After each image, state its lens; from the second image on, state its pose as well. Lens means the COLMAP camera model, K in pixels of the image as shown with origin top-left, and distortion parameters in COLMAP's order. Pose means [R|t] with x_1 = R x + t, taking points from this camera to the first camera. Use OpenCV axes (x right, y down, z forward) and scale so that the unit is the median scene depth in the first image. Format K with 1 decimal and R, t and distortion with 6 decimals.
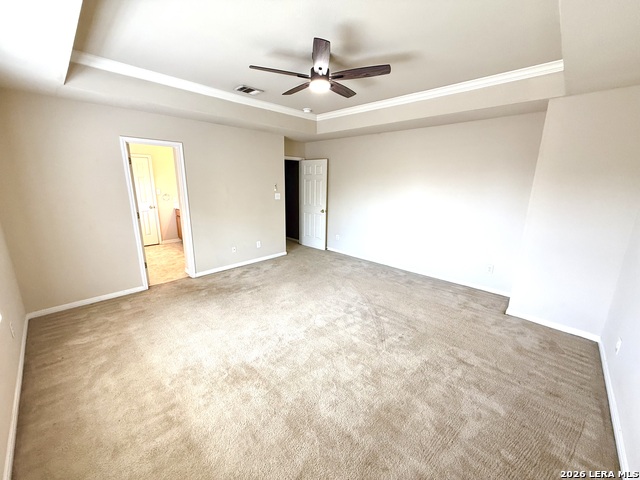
lens RADIAL K [[254.7, 0, 320.0], [0, 254.7, 240.0], [0, 0, 1]] dist [-0.001015, 0.000234]
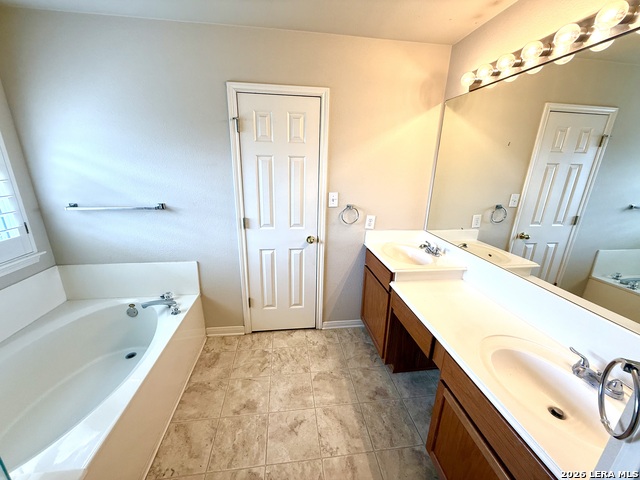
lens RADIAL K [[254.7, 0, 320.0], [0, 254.7, 240.0], [0, 0, 1]] dist [-0.001015, 0.000234]
pose [[0.782341, 0.188306, -0.593703, -0.425333], [-0.156696, 0.982050, 0.104996, -0.166439], [0.602817, 0.010888, 0.797805, 0.700933]]
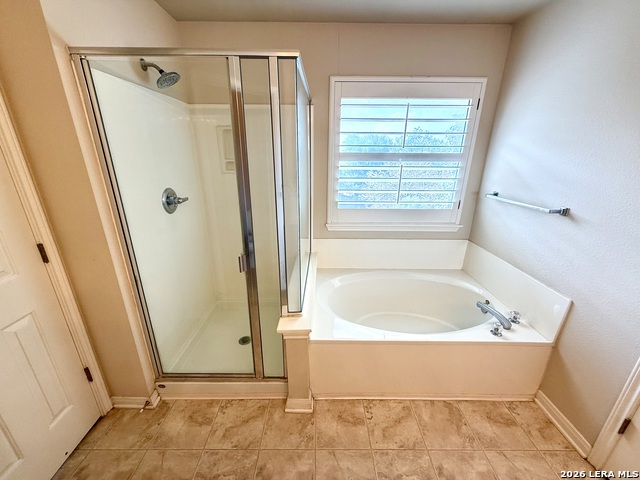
lens RADIAL K [[254.7, 0, 320.0], [0, 254.7, 240.0], [0, 0, 1]] dist [-0.001015, 0.000234]
pose [[-0.721024, 0.209184, -0.660580, -0.449147], [-0.174005, 0.868130, 0.464836, -0.190808], [0.670706, 0.450102, -0.589544, 0.833206]]
